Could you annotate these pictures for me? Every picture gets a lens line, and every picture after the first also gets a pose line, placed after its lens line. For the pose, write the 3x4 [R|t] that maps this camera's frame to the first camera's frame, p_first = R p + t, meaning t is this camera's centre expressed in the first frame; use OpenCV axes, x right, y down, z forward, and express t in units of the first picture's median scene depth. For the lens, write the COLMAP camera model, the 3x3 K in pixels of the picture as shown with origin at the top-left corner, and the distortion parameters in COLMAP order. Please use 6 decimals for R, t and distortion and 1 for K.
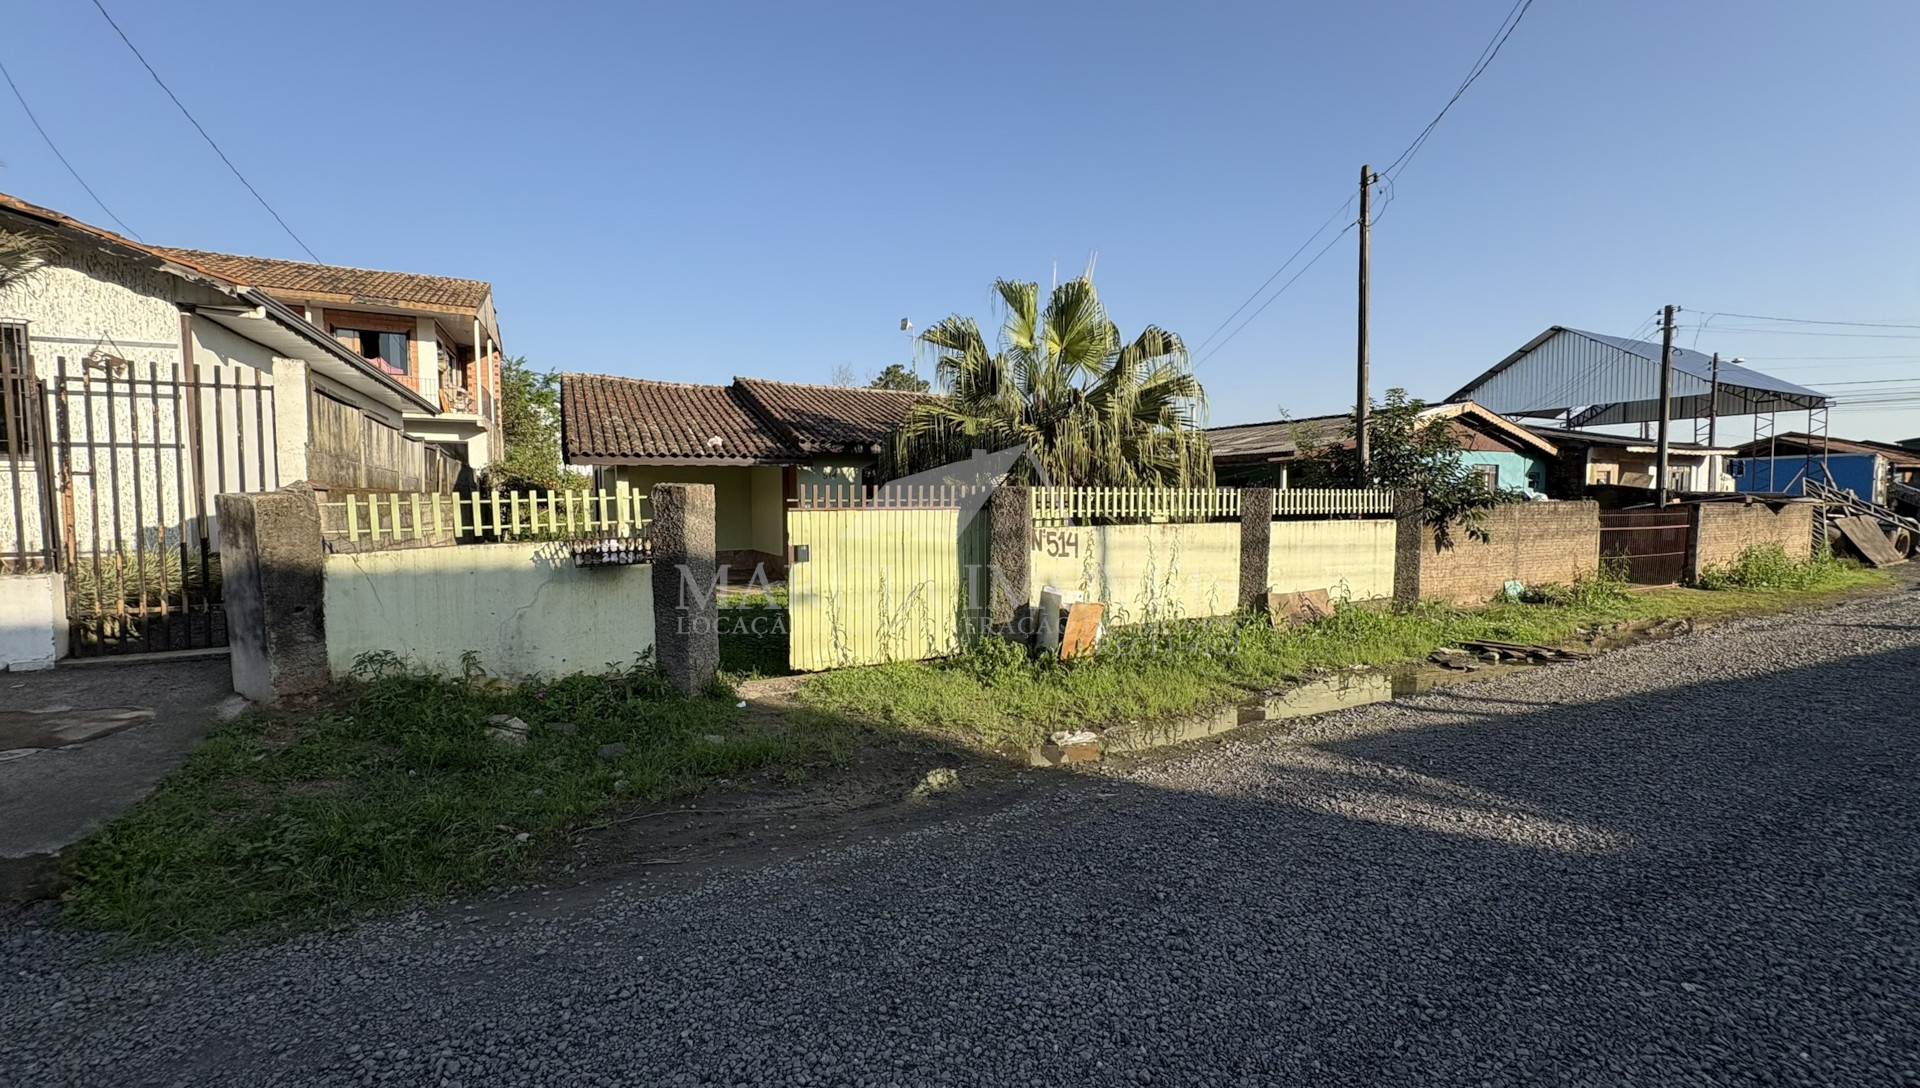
lens RADIAL K [[748.3, 0, 960.0], [0, 748.3, 544.0], [0, 0, 1]] dist [0.001803, 0.000135]
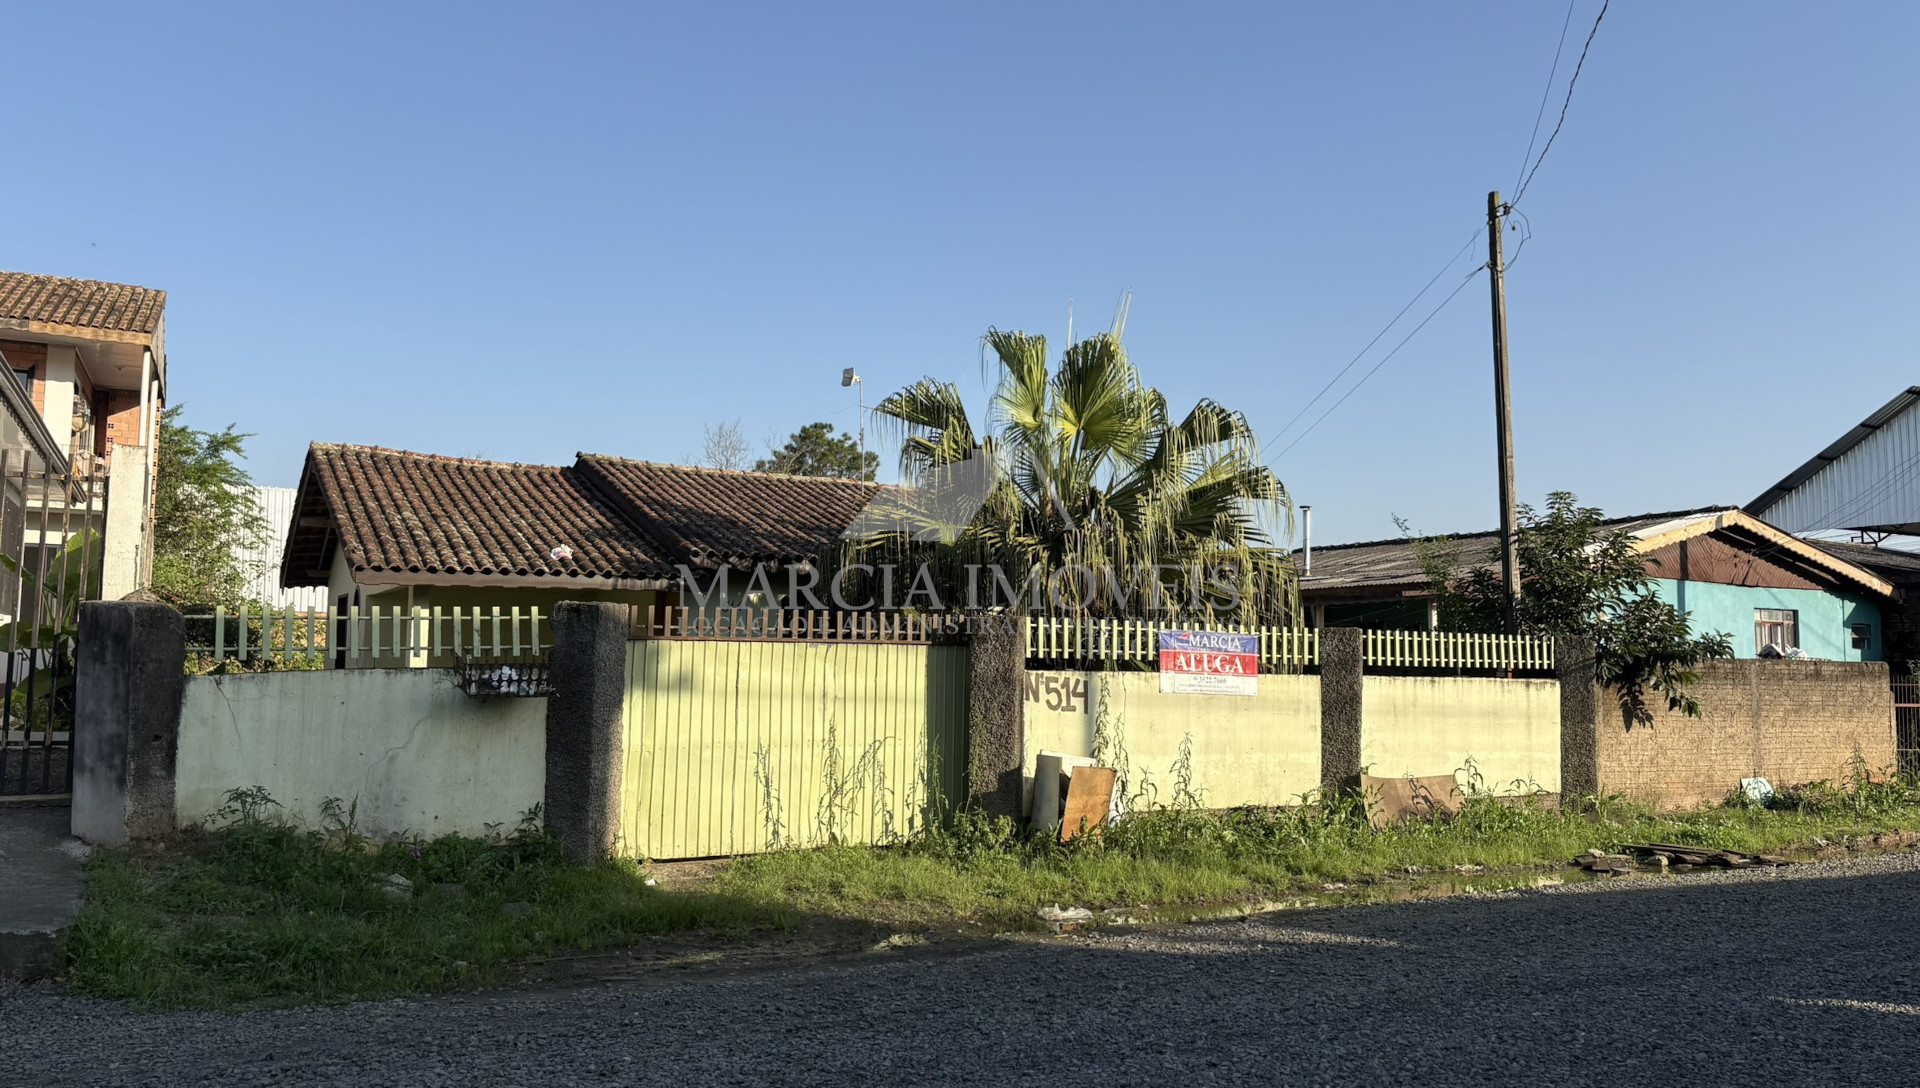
lens RADIAL K [[1459.6, 0, 960.0], [0, 1459.6, 544.0], [0, 0, 1]] dist [0.000451, 0.000032]
pose [[0.999674, 0.015788, 0.020053, -0.001340], [-0.012651, 0.988915, -0.147940, 0.052310], [-0.022167, 0.147638, 0.988793, -0.353412]]
